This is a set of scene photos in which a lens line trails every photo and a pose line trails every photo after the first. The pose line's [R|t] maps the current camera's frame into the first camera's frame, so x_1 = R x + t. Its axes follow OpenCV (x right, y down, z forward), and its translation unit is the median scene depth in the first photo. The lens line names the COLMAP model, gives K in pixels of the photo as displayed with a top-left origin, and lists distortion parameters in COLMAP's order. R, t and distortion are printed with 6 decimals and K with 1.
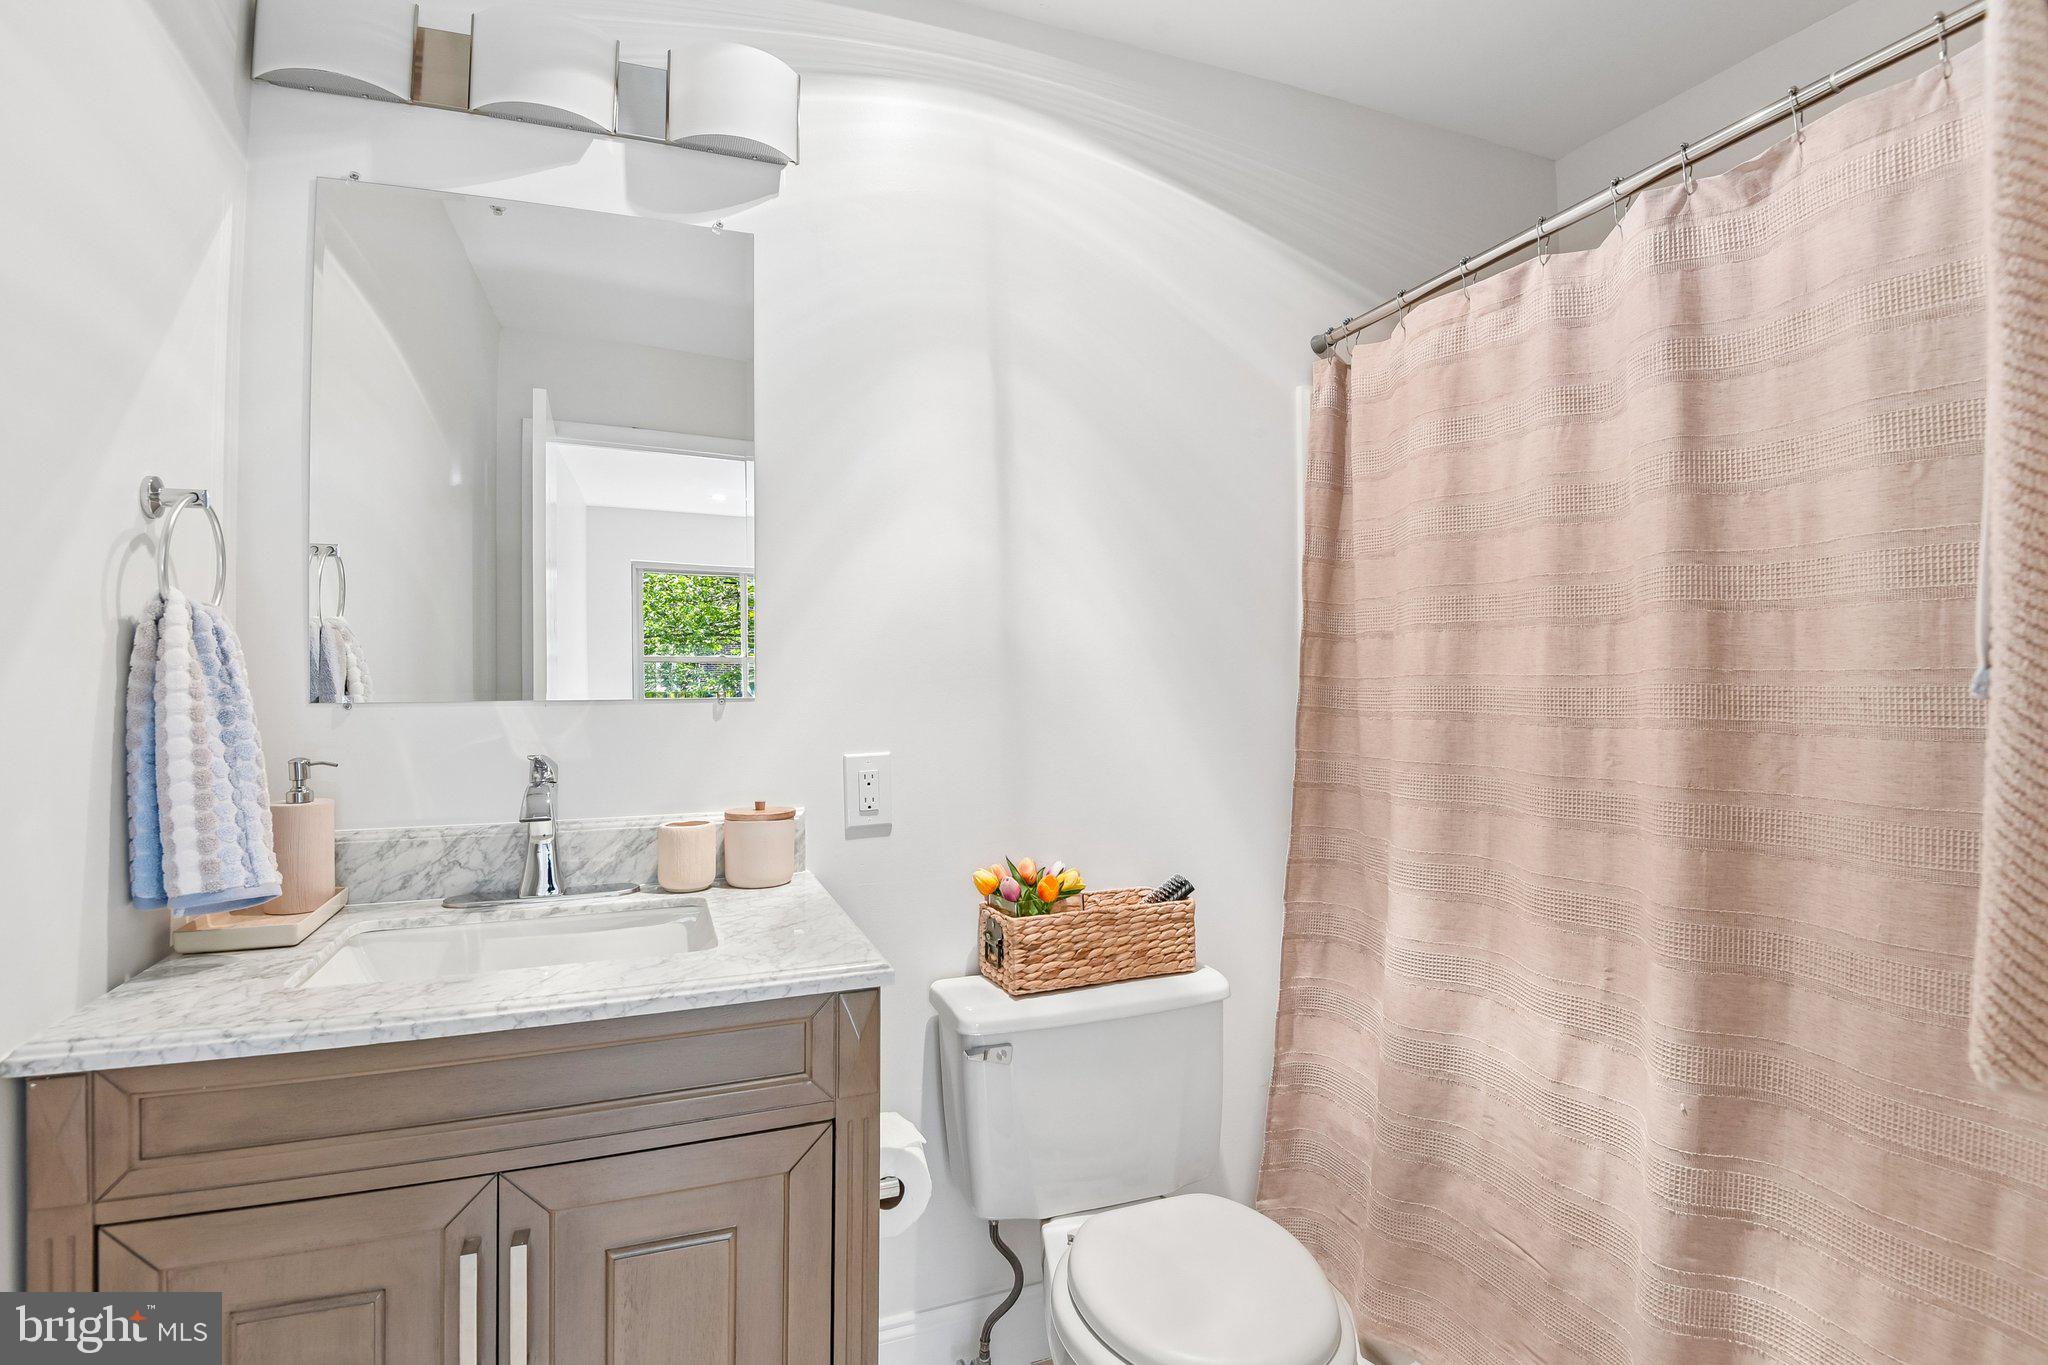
lens RADIAL K [[948.3, 0, 1022.9], [0, 948.3, 676.6], [0, 0, 1]] dist [-0.015537, -0.015888]
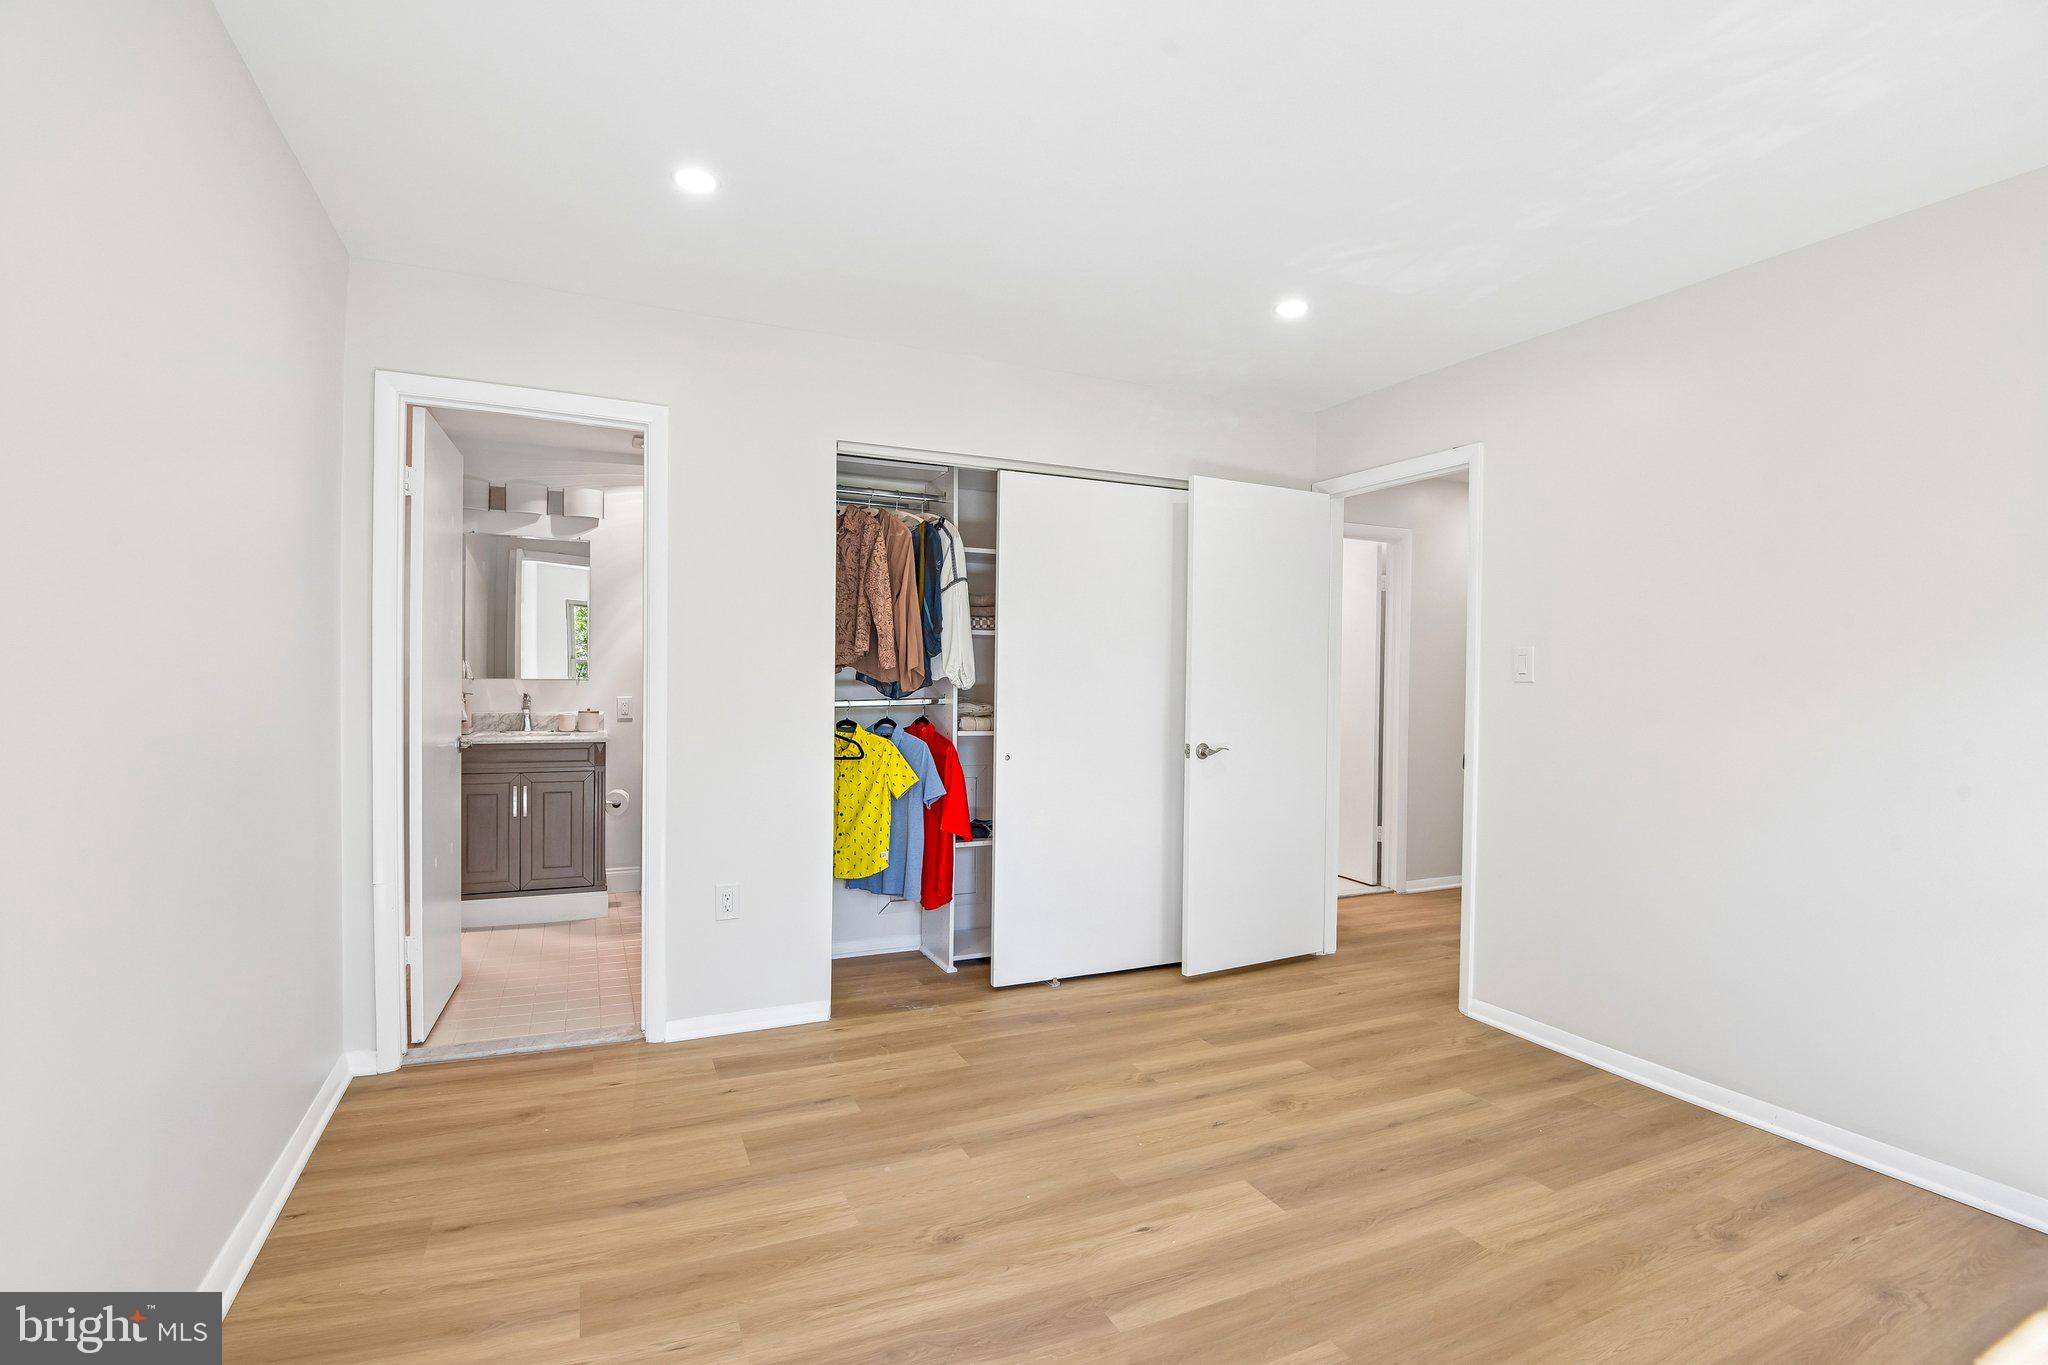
lens RADIAL K [[948.3, 0, 1025.7], [0, 948.3, 700.1], [0, 0, 1]] dist [-0.015537, -0.015888]
pose [[0.998621, 0.017692, 0.049432, 1.188715], [-0.019252, 0.999326, 0.031262, -0.040211], [-0.048846, -0.032170, 0.998288, -2.629151]]
